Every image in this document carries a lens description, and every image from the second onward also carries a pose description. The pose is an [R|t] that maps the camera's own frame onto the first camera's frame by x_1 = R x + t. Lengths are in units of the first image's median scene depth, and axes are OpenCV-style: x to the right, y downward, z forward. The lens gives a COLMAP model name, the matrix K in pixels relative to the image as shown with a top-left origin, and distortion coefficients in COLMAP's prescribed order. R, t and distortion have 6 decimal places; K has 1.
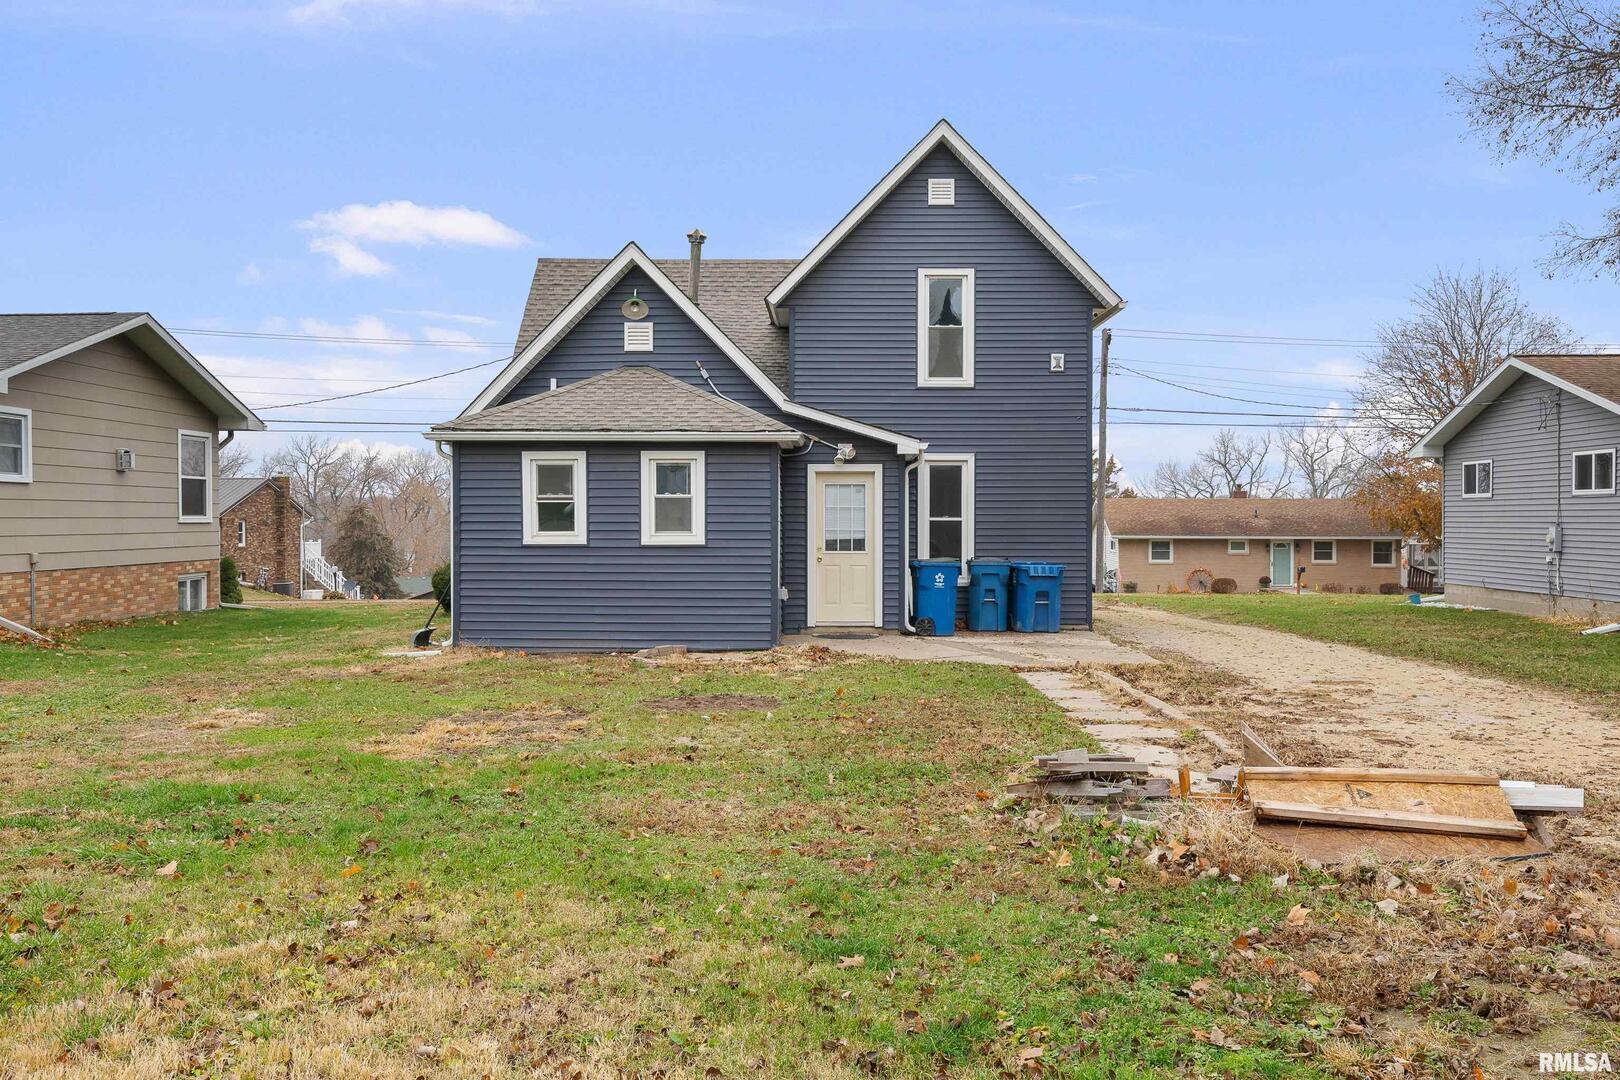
lens RADIAL K [[1245.2, 0, 810.0], [0, 1245.2, 540.0], [0, 0, 1]] dist [0.000554, 0.000211]
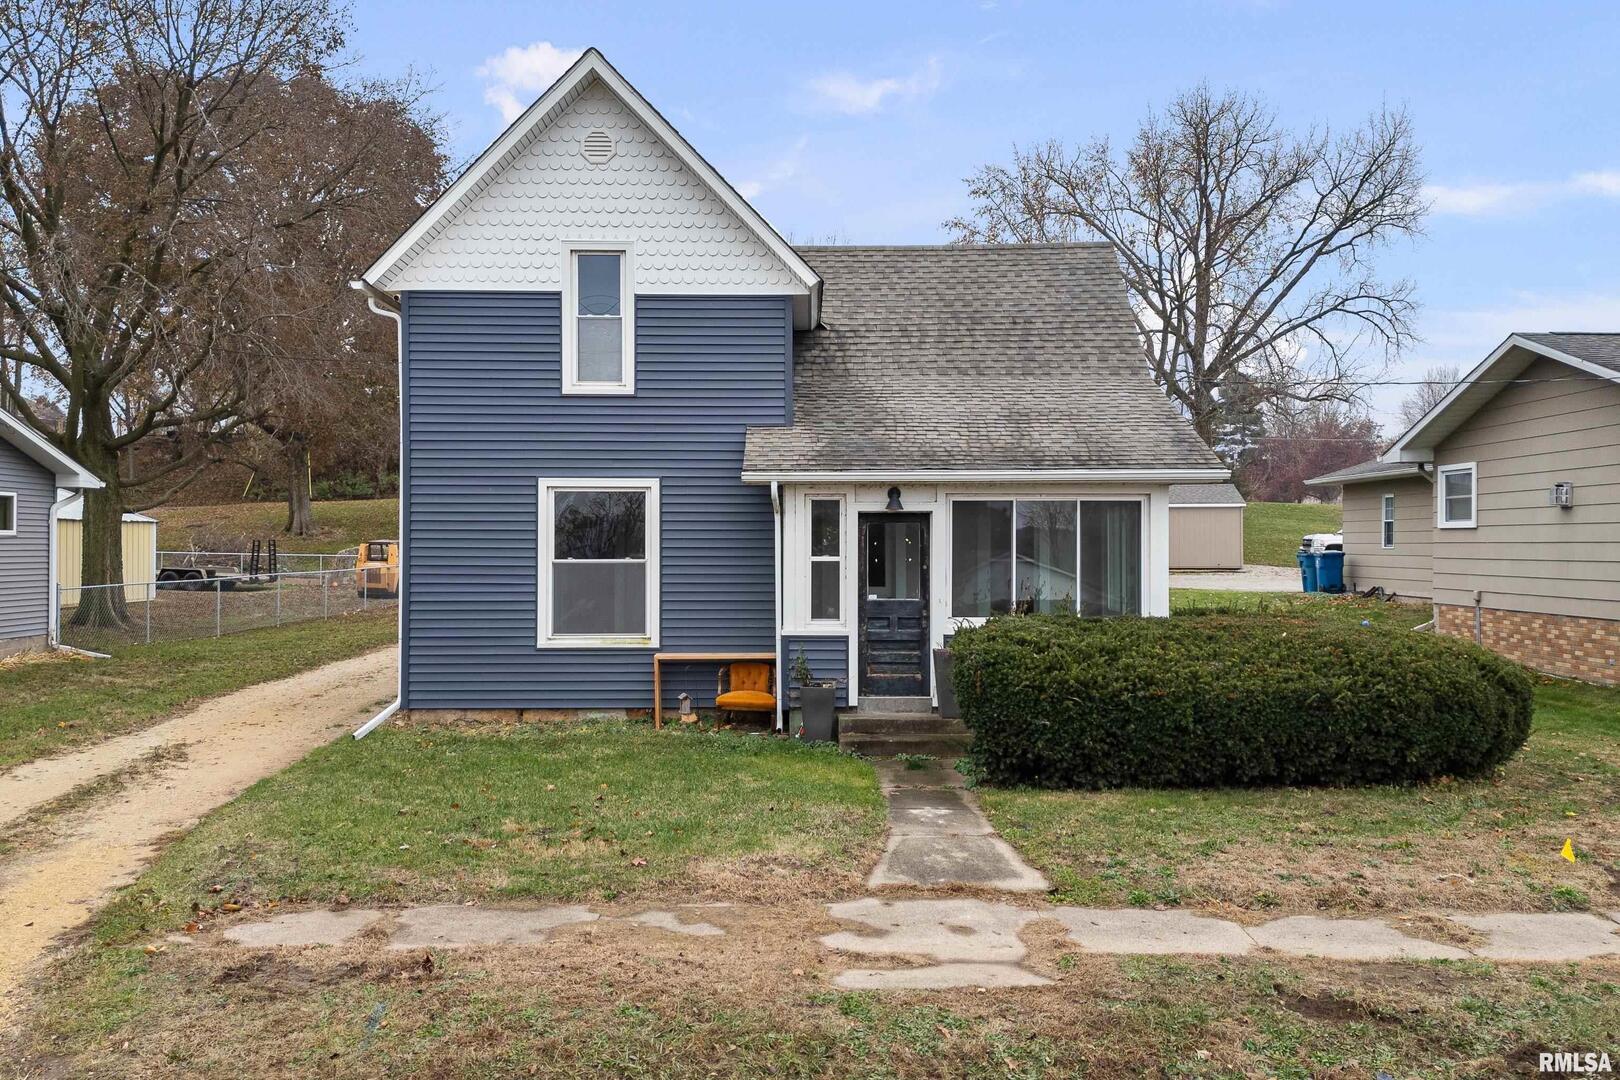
lens RADIAL K [[1123.4, 0, 810.0], [0, 1123.4, 540.0], [0, 0, 1]] dist [0.000025, -0.000047]
pose [[-0.998989, -0.001277, -0.044948, 0.012798], [-0.001942, 0.999889, 0.014754, -0.044195], [0.044924, 0.014826, -0.998880, 1.808007]]
